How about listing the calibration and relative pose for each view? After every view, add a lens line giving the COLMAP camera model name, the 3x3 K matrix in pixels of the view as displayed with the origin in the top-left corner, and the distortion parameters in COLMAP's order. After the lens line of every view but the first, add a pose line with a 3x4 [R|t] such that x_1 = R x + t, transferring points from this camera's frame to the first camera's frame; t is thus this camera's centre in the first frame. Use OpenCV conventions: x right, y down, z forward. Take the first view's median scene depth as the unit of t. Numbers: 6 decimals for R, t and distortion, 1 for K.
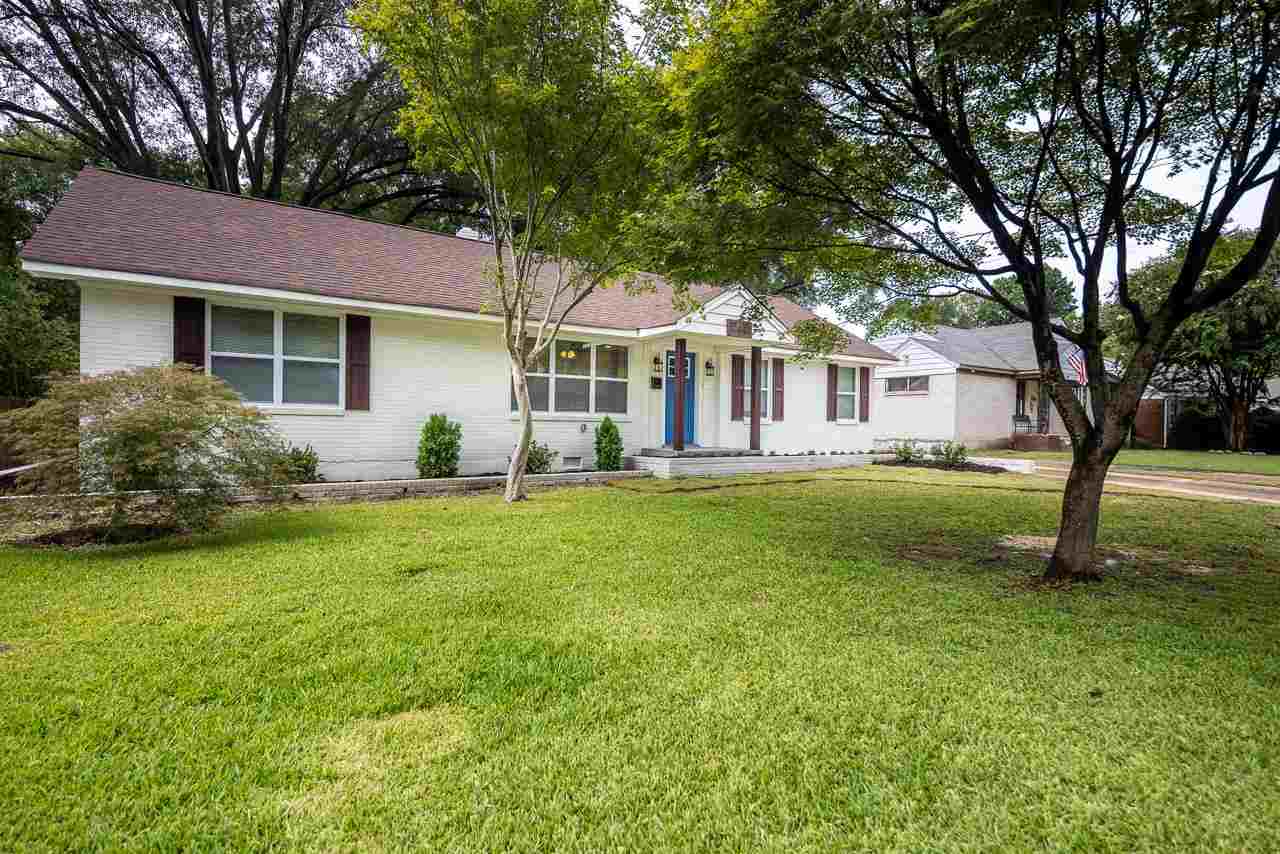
lens RADIAL K [[618.4, 0, 640.0], [0, 618.4, 427.0], [0, 0, 1]] dist [0.013178, -0.010557]
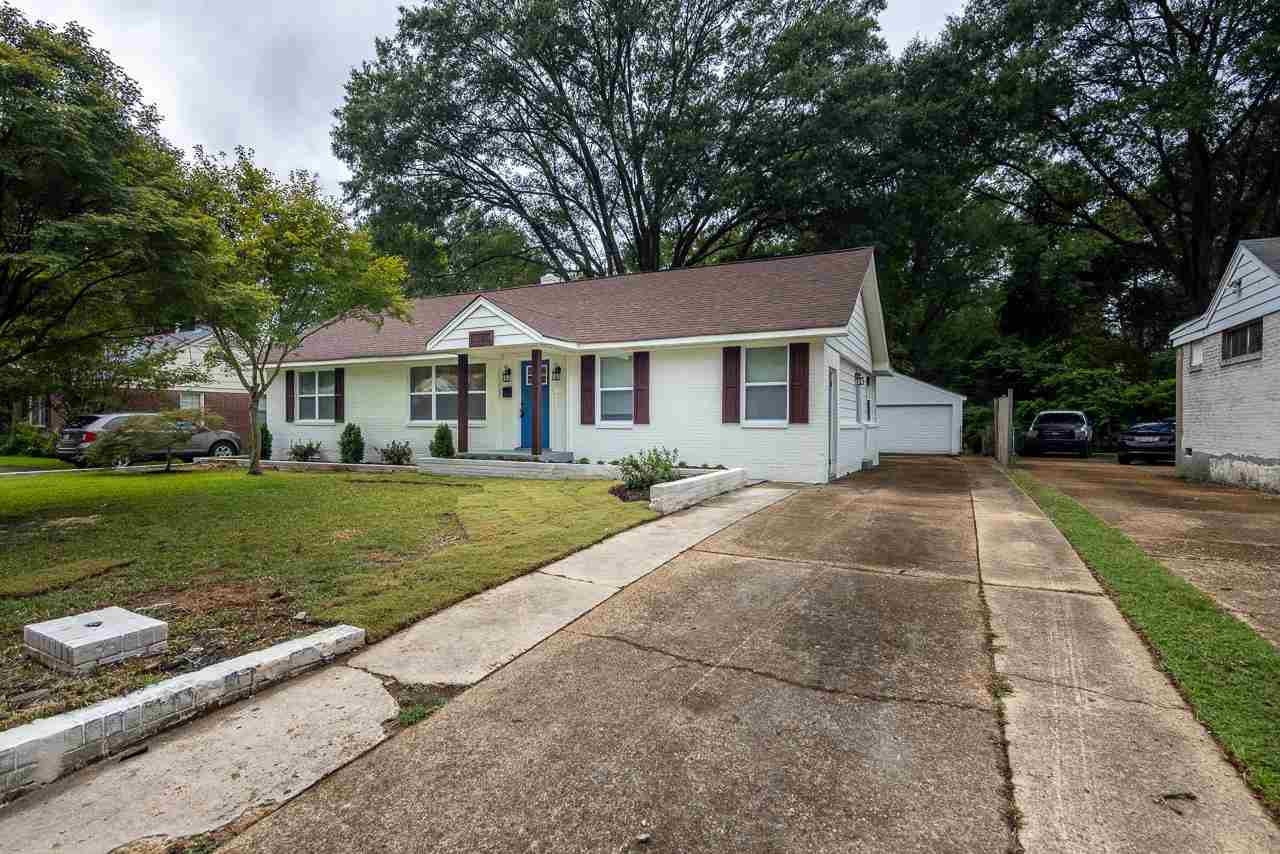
lens RADIAL K [[618.4, 0, 640.0], [0, 618.4, 427.0], [0, 0, 1]] dist [0.013178, -0.010557]
pose [[0.487598, -0.006222, -0.873046, 1.164147], [0.002446, 0.999980, -0.005760, -0.001178], [0.873065, 0.000673, 0.487603, 0.690867]]
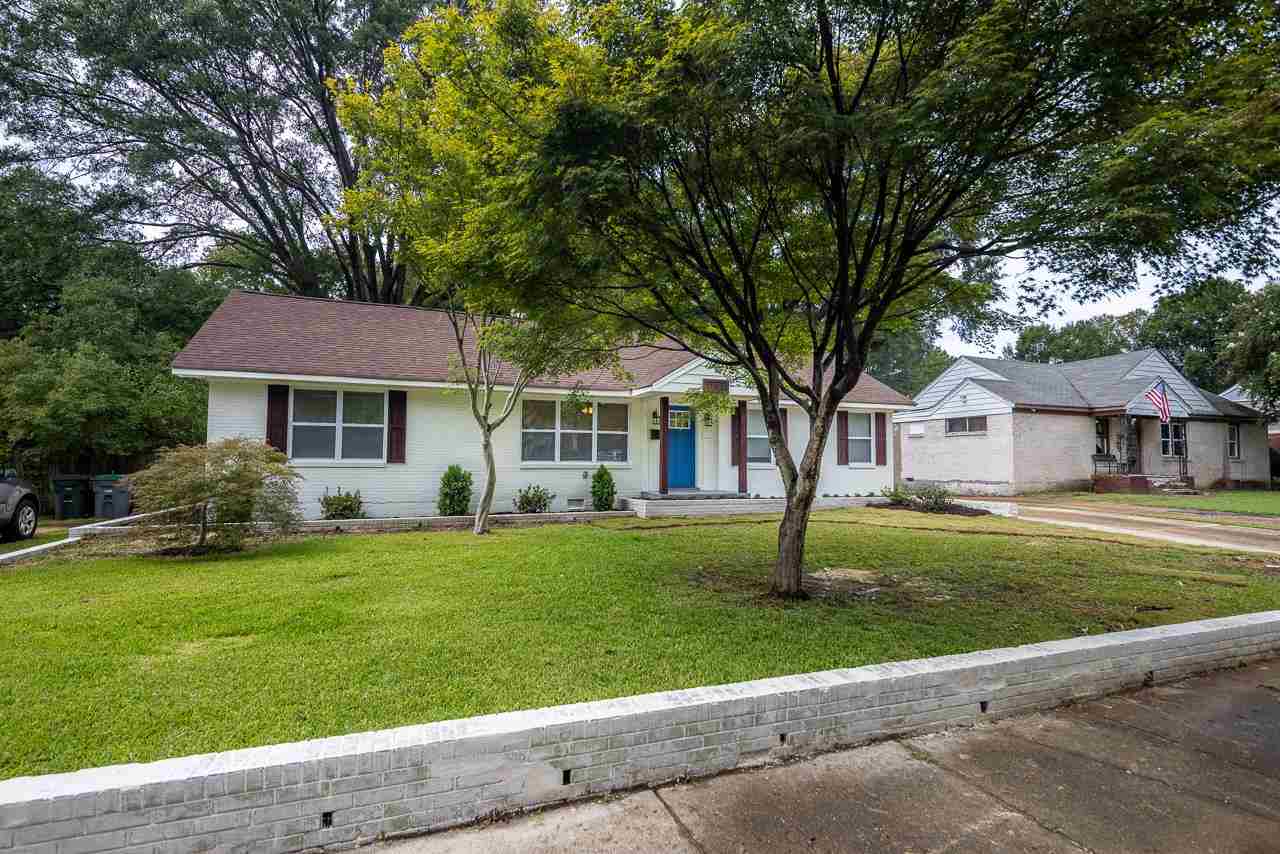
lens RADIAL K [[618.4, 0, 640.0], [0, 618.4, 427.0], [0, 0, 1]] dist [0.013178, -0.010557]
pose [[0.977092, -0.021078, -0.211770, 0.252400], [0.007751, 0.997948, -0.063562, -0.012388], [0.212676, 0.060465, 0.975250, -0.130293]]
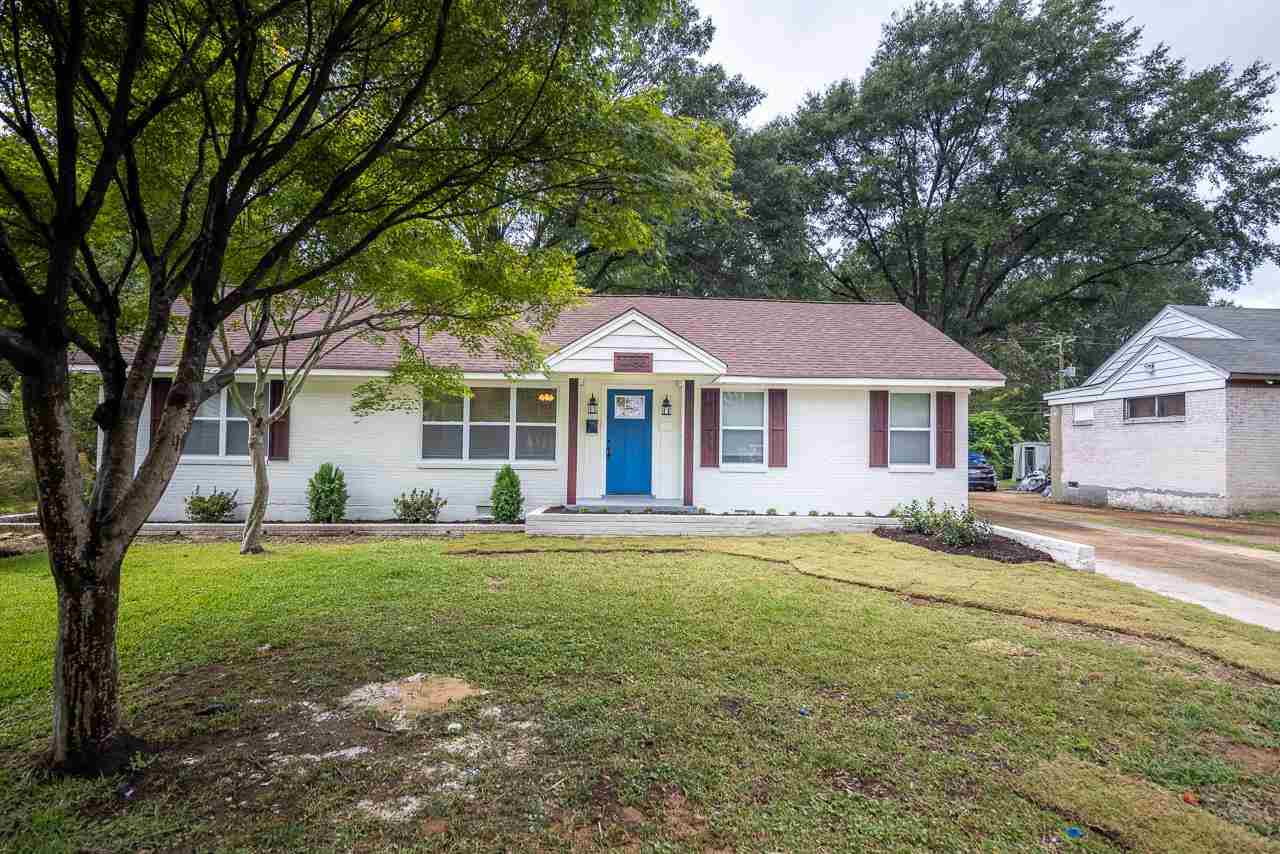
lens RADIAL K [[618.4, 0, 640.0], [0, 618.4, 427.0], [0, 0, 1]] dist [0.013178, -0.010557]
pose [[0.852551, -0.019066, -0.522297, 0.581568], [-0.002733, 0.999158, -0.040934, -0.034573], [0.522638, 0.036326, 0.851781, 0.277258]]
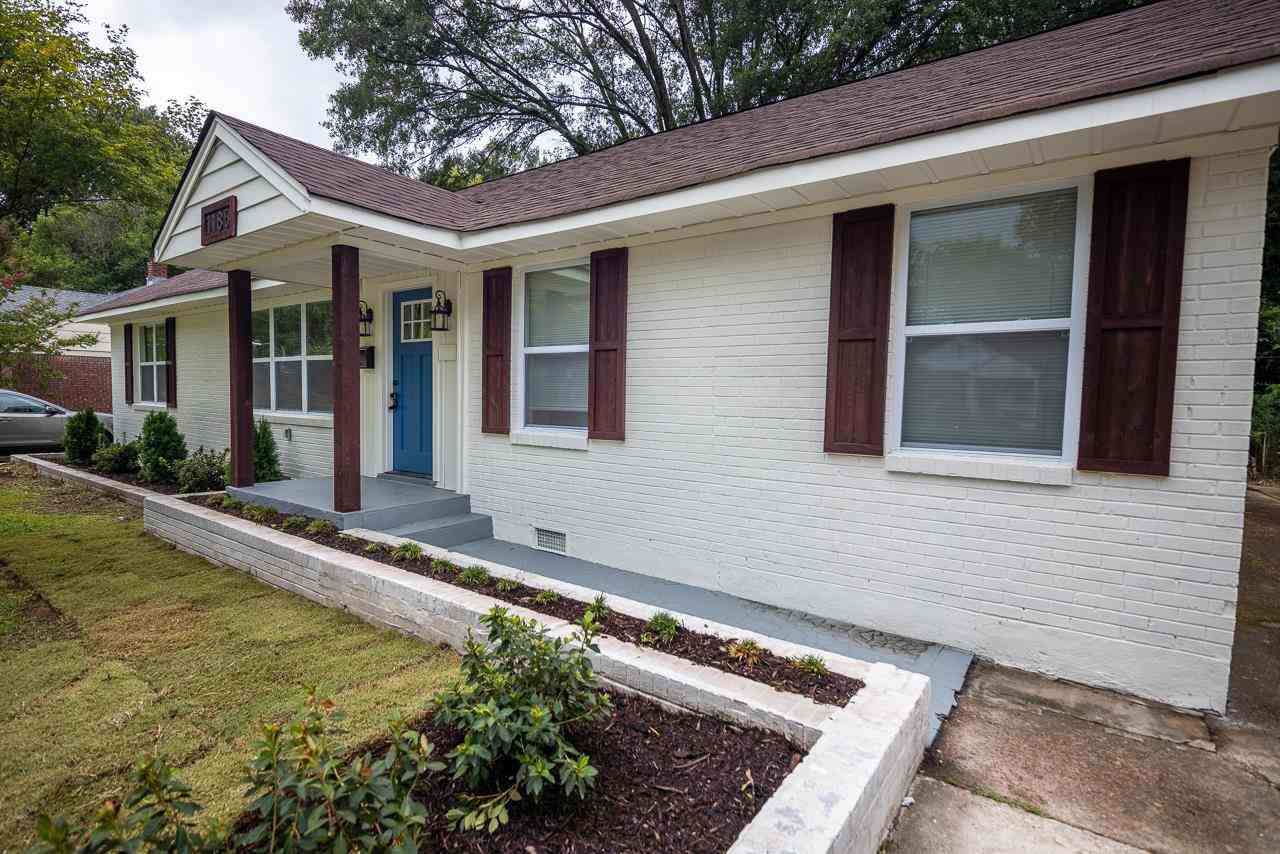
lens RADIAL K [[618.4, 0, 640.0], [0, 618.4, 427.0], [0, 0, 1]] dist [0.013178, -0.010557]
pose [[0.347916, 0.038607, -0.936730, 0.644875], [-0.015425, 0.999252, 0.035454, -0.034658], [0.937399, 0.002114, 0.348251, 1.076883]]
